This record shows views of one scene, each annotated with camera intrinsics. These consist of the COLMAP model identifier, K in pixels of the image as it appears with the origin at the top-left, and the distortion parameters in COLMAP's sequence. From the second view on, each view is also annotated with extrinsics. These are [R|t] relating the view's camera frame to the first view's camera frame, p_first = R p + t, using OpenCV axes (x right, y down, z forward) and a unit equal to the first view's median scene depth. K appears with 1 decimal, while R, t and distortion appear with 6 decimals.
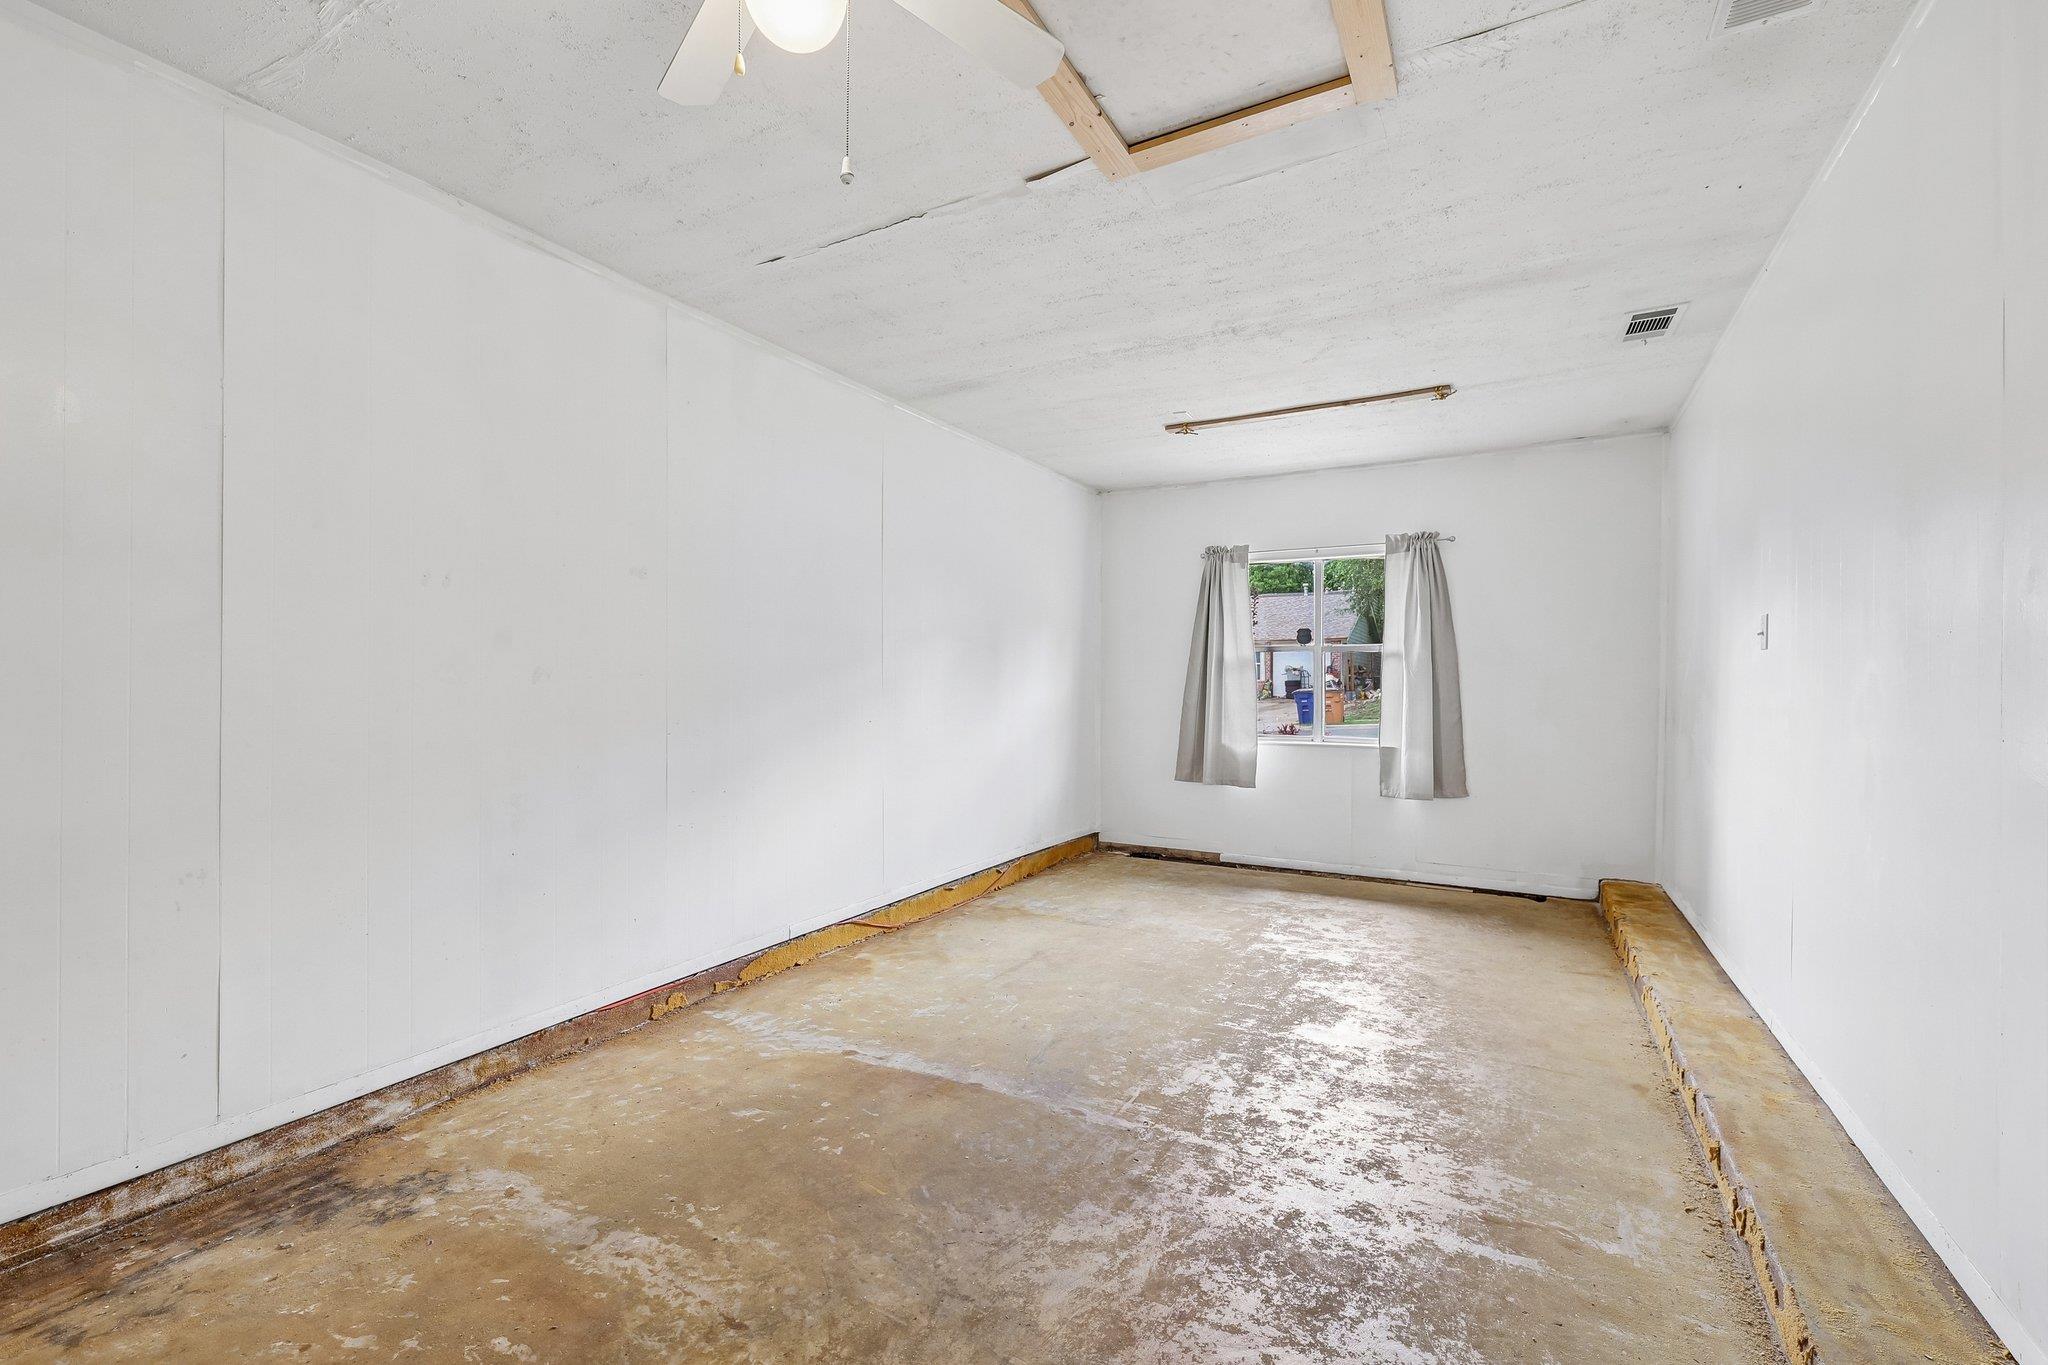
lens RADIAL K [[863.8, 0, 1024.8], [0, 863.8, 681.2], [0, 0, 1]] dist [-0.001127, 0.001018]
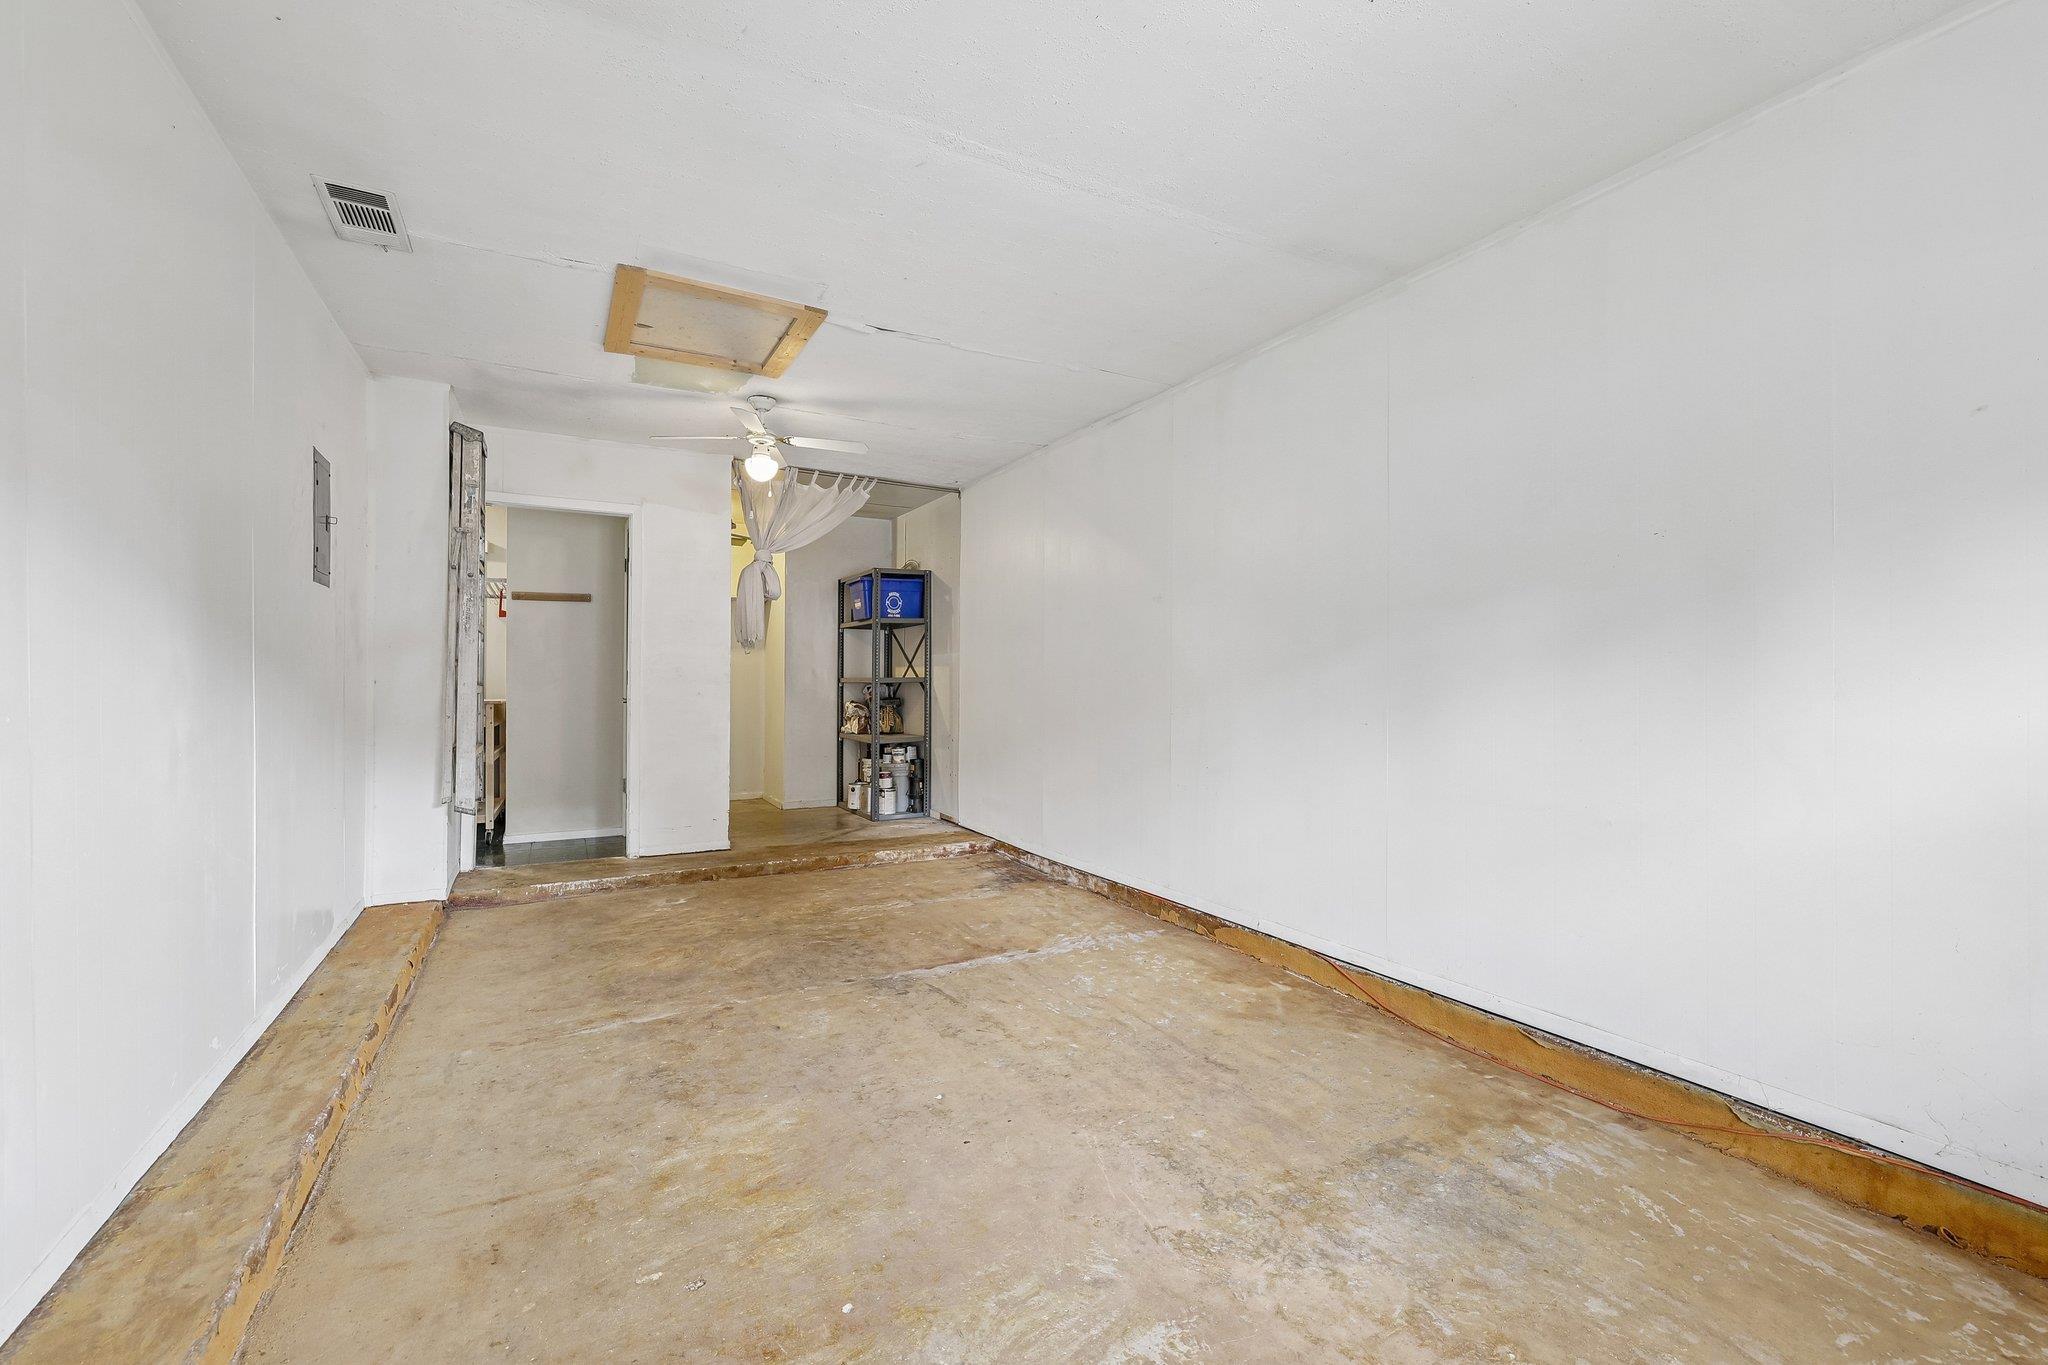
lens RADIAL K [[863.8, 0, 1024.7], [0, 863.8, 680.0], [0, 0, 1]] dist [-0.001127, 0.001018]
pose [[-0.526552, -0.003266, -0.850137, 0.812604], [-0.001681, 0.999995, -0.002800, 0.014878], [0.850142, -0.000045, -0.526554, 1.467808]]
